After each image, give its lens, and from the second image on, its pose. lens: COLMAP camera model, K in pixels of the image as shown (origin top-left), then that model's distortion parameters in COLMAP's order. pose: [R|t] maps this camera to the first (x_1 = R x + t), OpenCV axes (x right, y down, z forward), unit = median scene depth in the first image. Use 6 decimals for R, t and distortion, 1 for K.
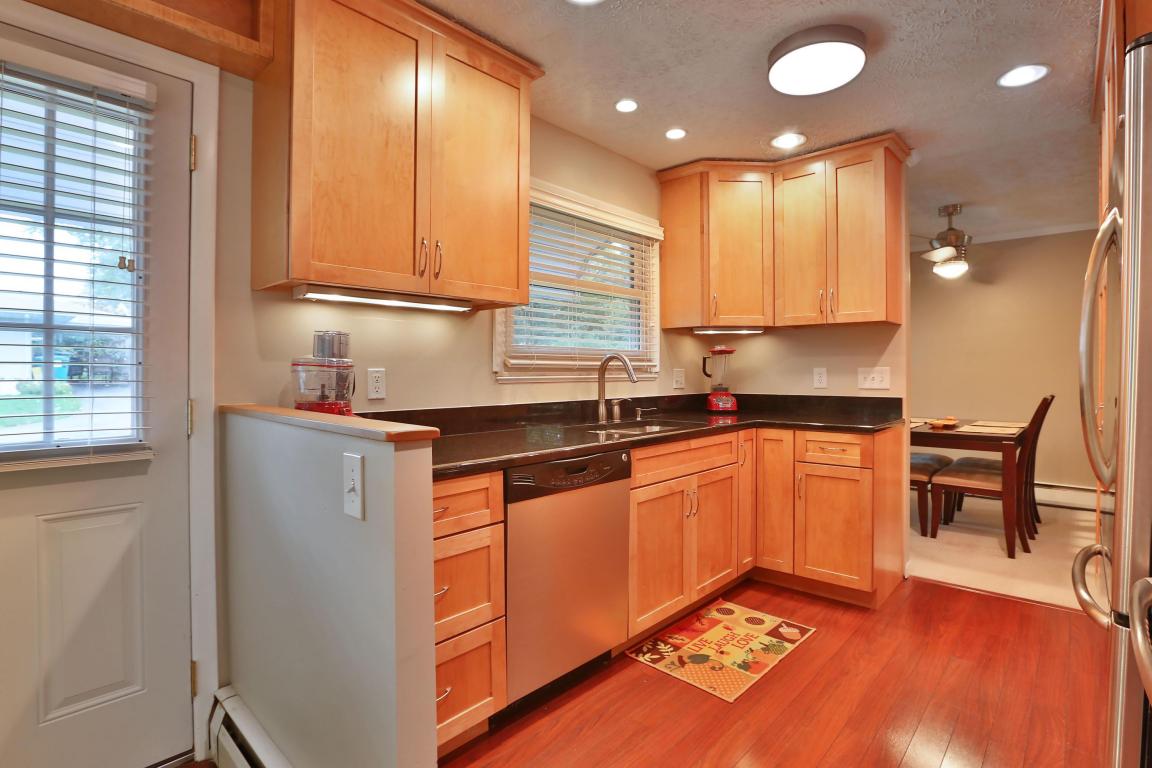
lens RADIAL K [[549.4, 0, 581.6], [0, 549.4, 378.1], [0, 0, 1]] dist [-0.049418, 0.015900]
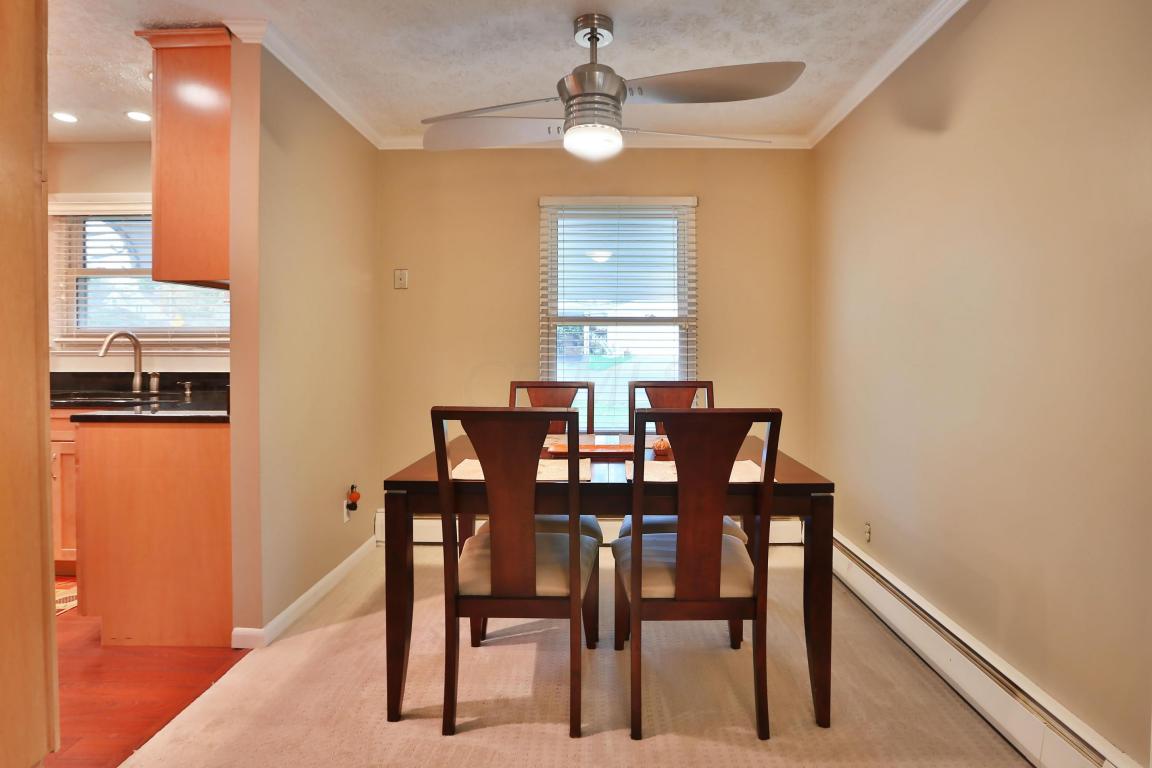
lens RADIAL K [[590.9, 0, 598.3], [0, 590.9, 349.6], [0, 0, 1]] dist [-0.027204, 0.001129]
pose [[0.677097, 0.005177, -0.735876, 1.548619], [-0.009467, 0.999954, -0.001676, -0.013768], [0.735833, 0.008101, 0.677114, 0.886446]]
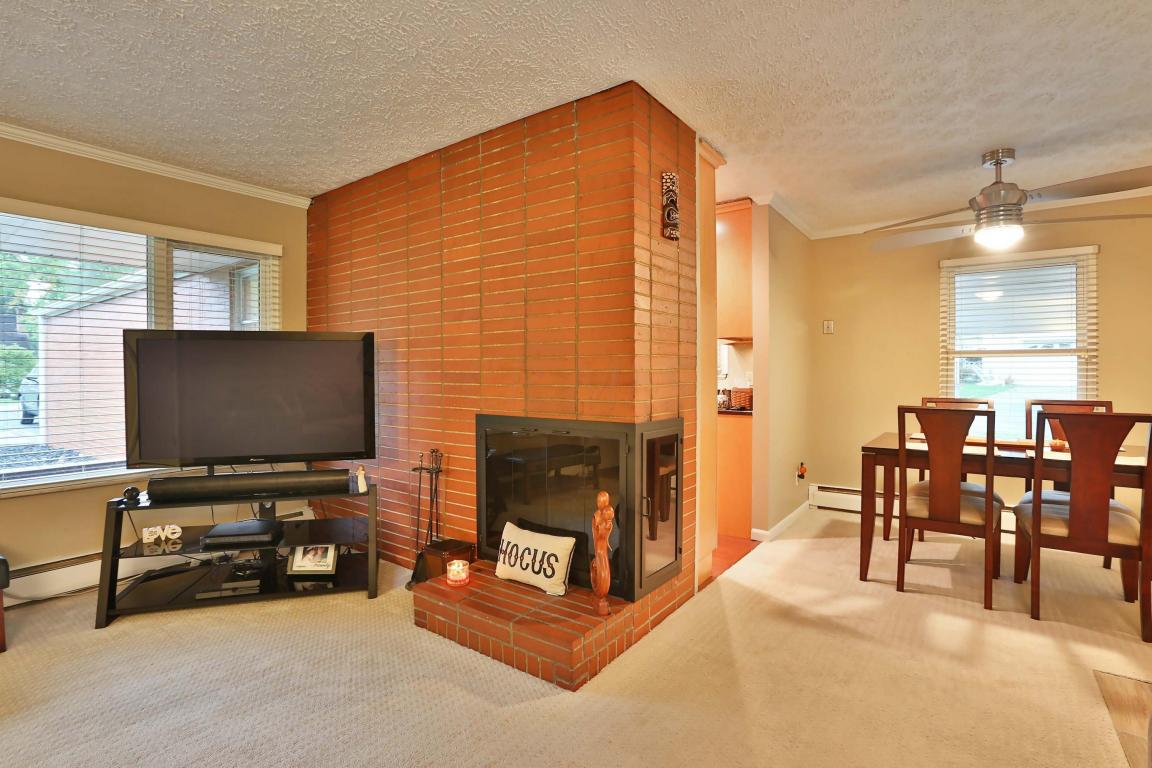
lens RADIAL K [[549.4, 0, 574.2], [0, 549.4, 377.3], [0, 0, 1]] dist [-0.049418, 0.015900]
pose [[0.114046, 0.007780, -0.993445, 1.913395], [-0.011854, 0.999909, 0.006470, -0.008204], [0.993405, 0.011038, 0.114128, 0.468237]]
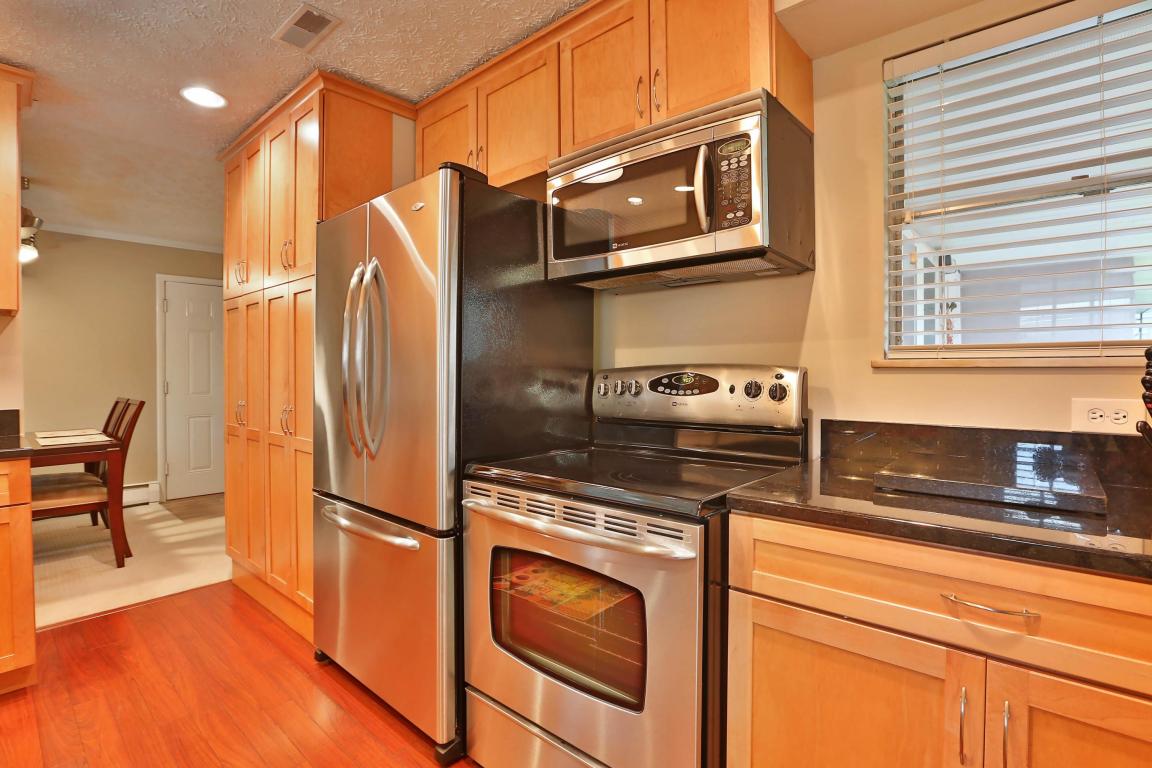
lens RADIAL K [[549.4, 0, 574.0], [0, 549.4, 377.7], [0, 0, 1]] dist [-0.049418, 0.015900]
pose [[-0.014868, -0.008241, 0.999856, -0.200686], [0.016387, 0.999830, 0.008485, -0.002883], [-0.999755, 0.016511, -0.014730, 0.214373]]
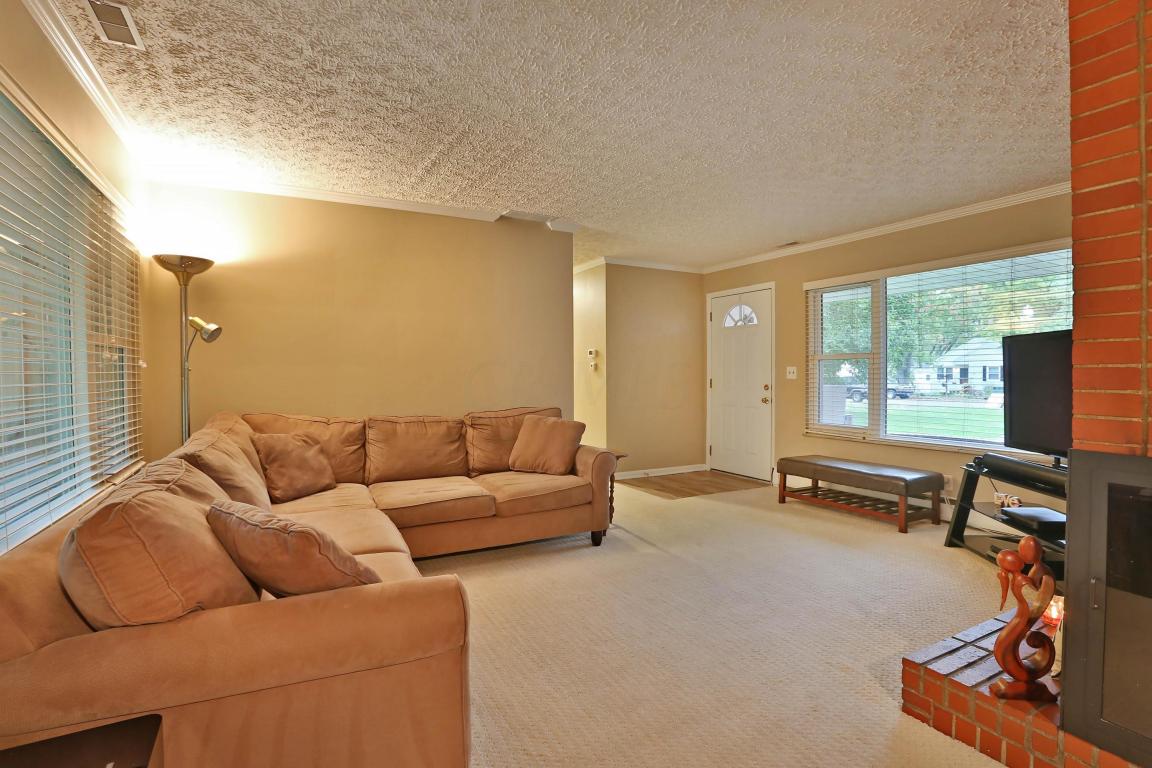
lens RADIAL K [[549.4, 0, 575.7], [0, 549.4, 375.8], [0, 0, 1]] dist [-0.049418, 0.015900]
pose [[-0.945368, -0.003912, 0.325981, 1.397913], [0.002635, 0.999804, 0.019640, -0.015744], [-0.325994, 0.019426, -0.945172, 1.264657]]
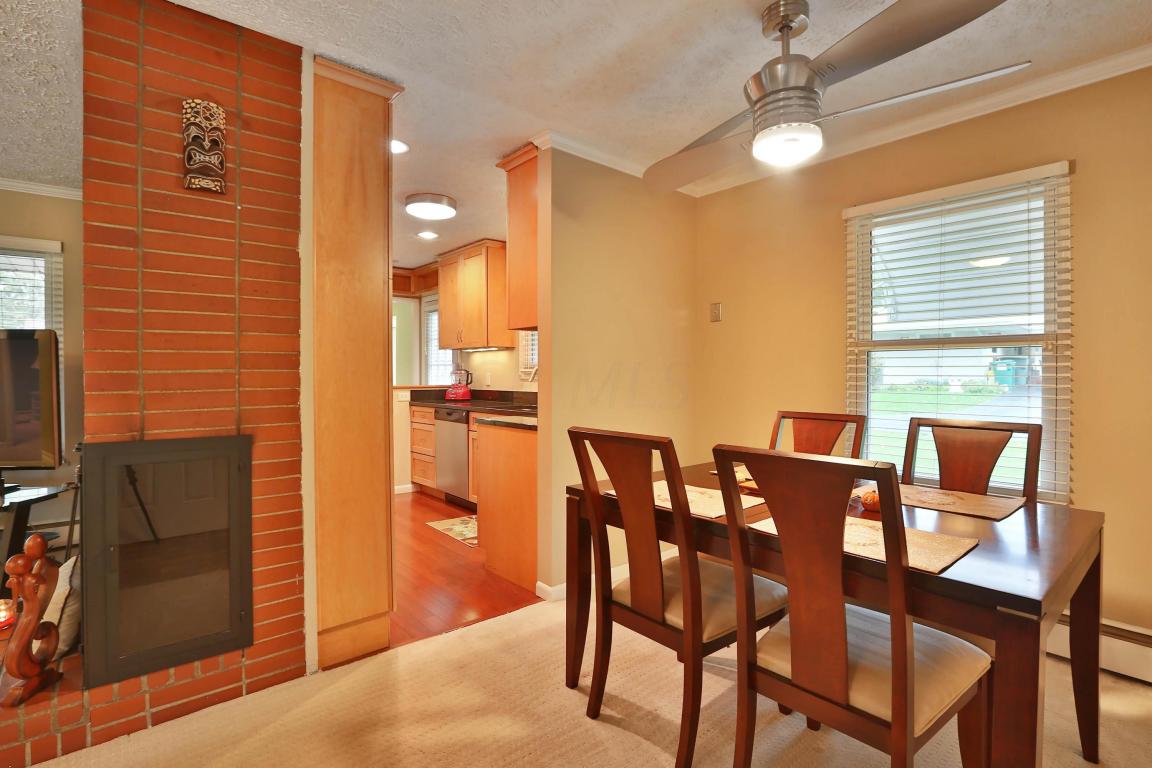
lens RADIAL K [[549.4, 0, 572.3], [0, 549.4, 378.5], [0, 0, 1]] dist [-0.049418, 0.015900]
pose [[-0.112630, 0.008263, -0.993603, 1.630562], [-0.011221, 0.999891, 0.009587, -0.017991], [0.993574, 0.012229, -0.112525, 1.231800]]
